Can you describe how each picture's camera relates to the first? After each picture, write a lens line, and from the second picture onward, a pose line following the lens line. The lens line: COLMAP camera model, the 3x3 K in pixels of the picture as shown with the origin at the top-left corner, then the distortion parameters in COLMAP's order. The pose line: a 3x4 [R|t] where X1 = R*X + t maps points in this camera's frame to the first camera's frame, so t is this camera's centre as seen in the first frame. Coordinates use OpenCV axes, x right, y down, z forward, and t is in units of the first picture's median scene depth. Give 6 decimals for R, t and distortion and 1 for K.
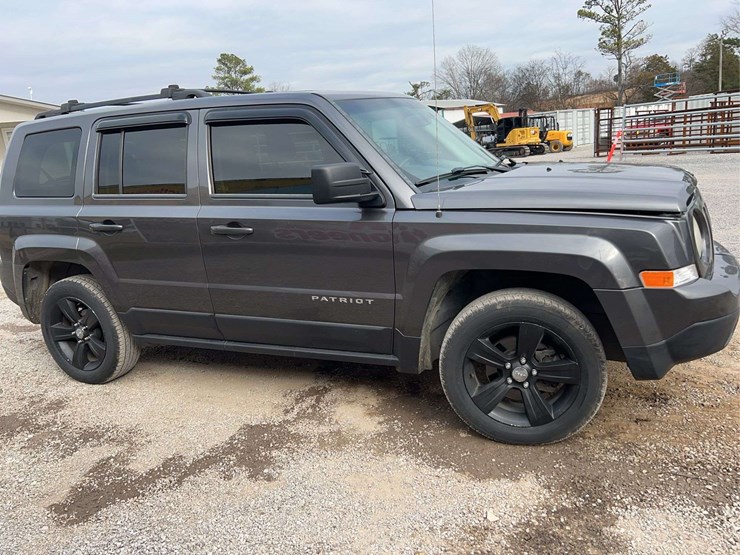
lens RADIAL K [[554.9, 0, 372.5], [0, 554.9, 280.4], [0, 0, 1]] dist [0.052192, -0.056844]
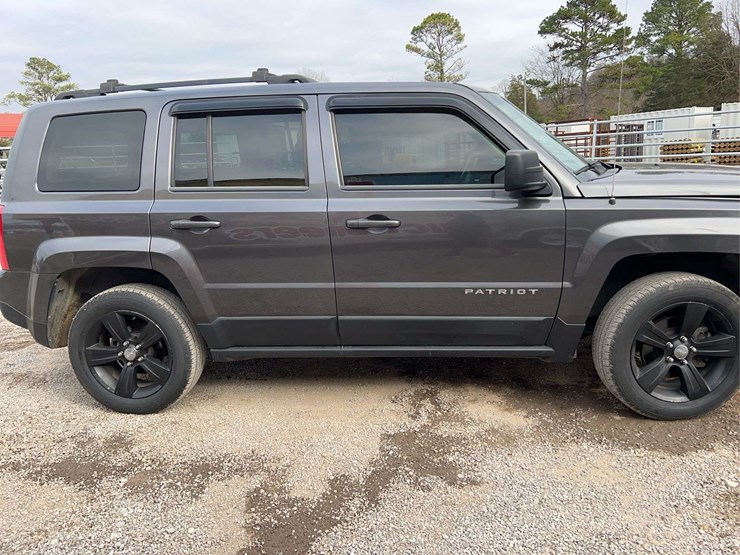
lens RADIAL K [[554.9, 0, 372.6], [0, 554.9, 270.5], [0, 0, 1]] dist [0.052192, -0.056844]
pose [[0.958438, -0.030203, 0.283696, -0.478539], [0.044564, 0.998024, -0.044304, 0.027315], [-0.281798, 0.055105, 0.957890, 0.105866]]
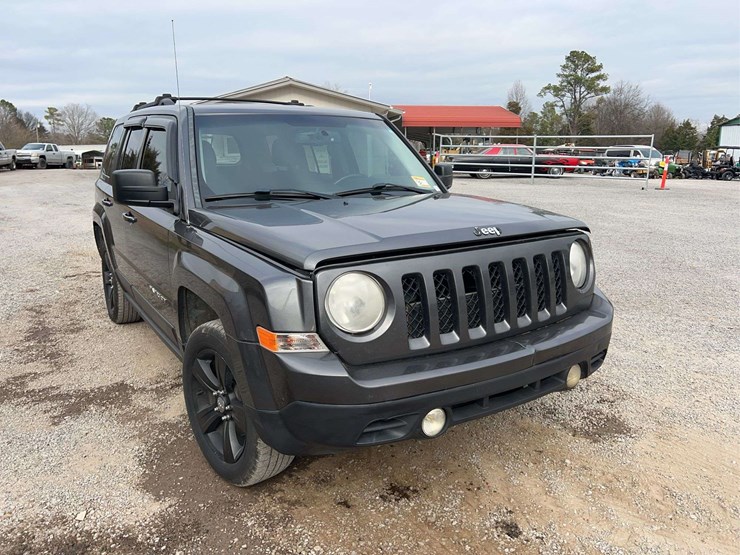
lens RADIAL K [[554.9, 0, 375.8], [0, 554.9, 275.8], [0, 0, 1]] dist [0.052192, -0.056844]
pose [[0.840084, 0.197770, -0.505120, 0.751585], [-0.199146, 0.978592, 0.051941, -0.125194], [0.504579, 0.056958, 0.861485, 0.225850]]
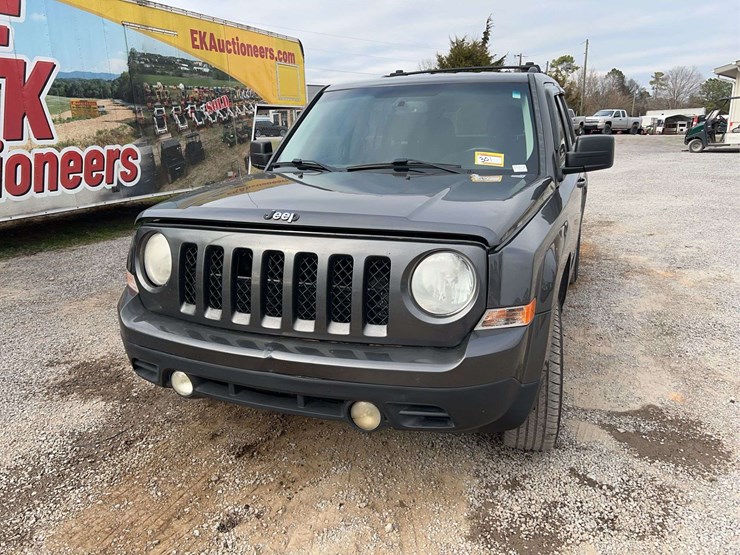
lens RADIAL K [[554.9, 0, 373.7], [0, 554.9, 278.5], [0, 0, 1]] dist [0.052192, -0.056844]
pose [[0.046053, 0.350491, -0.935433, 1.125064], [-0.233928, 0.914172, 0.331009, -0.339751], [0.971163, 0.203580, 0.124091, 0.930212]]
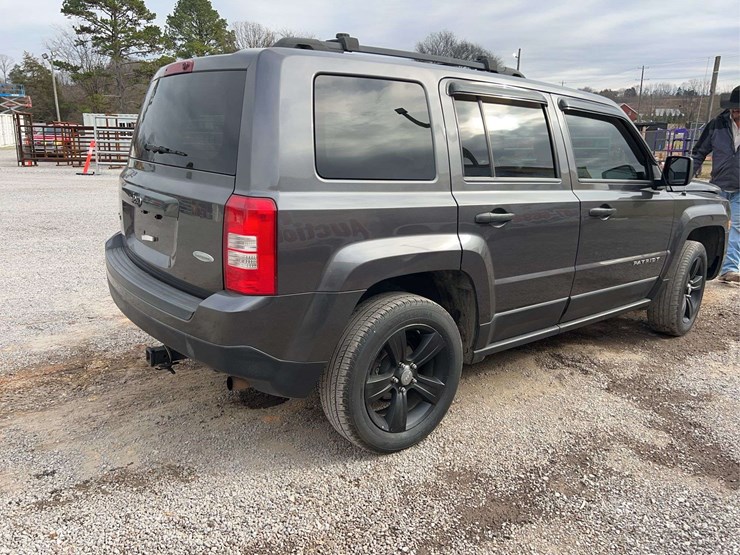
lens RADIAL K [[554.9, 0, 369.7], [0, 554.9, 271.6], [0, 0, 1]] dist [0.052192, -0.056844]
pose [[0.469850, -0.111086, 0.875729, -1.325511], [0.148839, 0.987817, 0.045449, -0.084658], [-0.870108, 0.108988, 0.480659, 0.814700]]
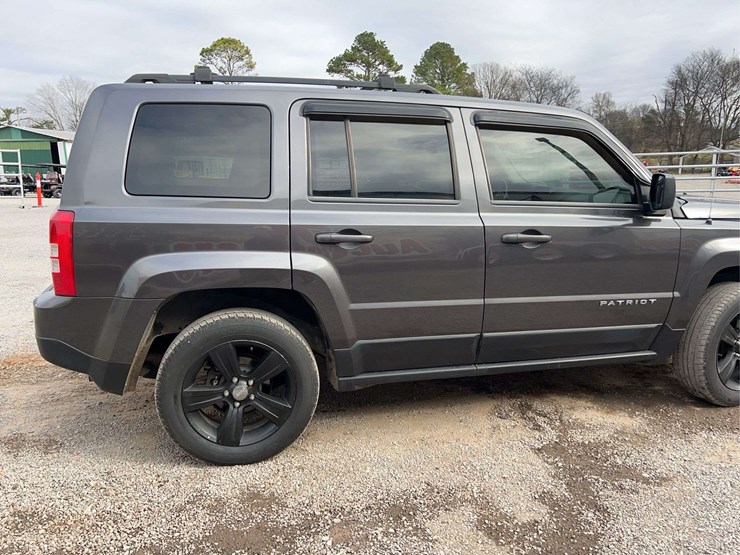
lens RADIAL K [[554.9, 0, 372.9], [0, 554.9, 276.0], [0, 0, 1]] dist [0.052192, -0.056844]
pose [[0.784123, -0.030388, 0.619862, -0.960884], [0.084421, 0.994739, -0.058026, 0.005205], [-0.614837, 0.097829, 0.782563, 0.396176]]
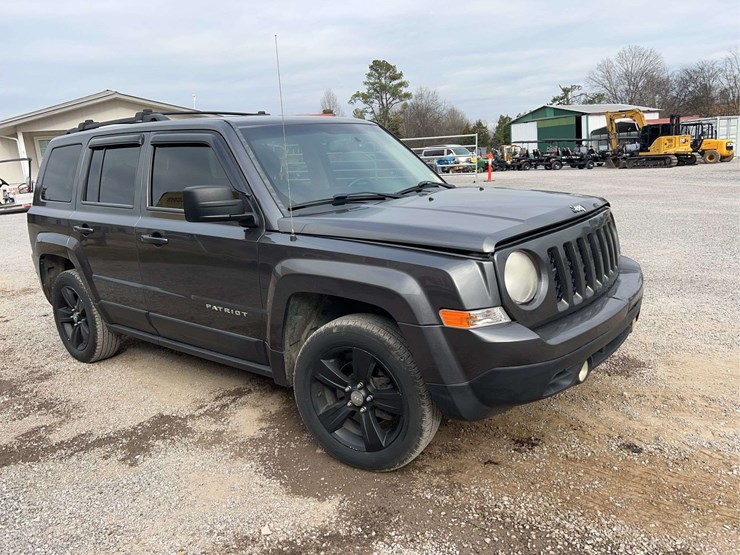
lens RADIAL K [[554.9, 0, 375.4], [0, 554.9, 271.6], [0, 0, 1]] dist [0.052192, -0.056844]
pose [[0.968848, 0.073261, -0.236572, 0.416770], [-0.078072, 0.996887, -0.011018, -0.044056], [0.235028, 0.029144, 0.971552, 0.007808]]
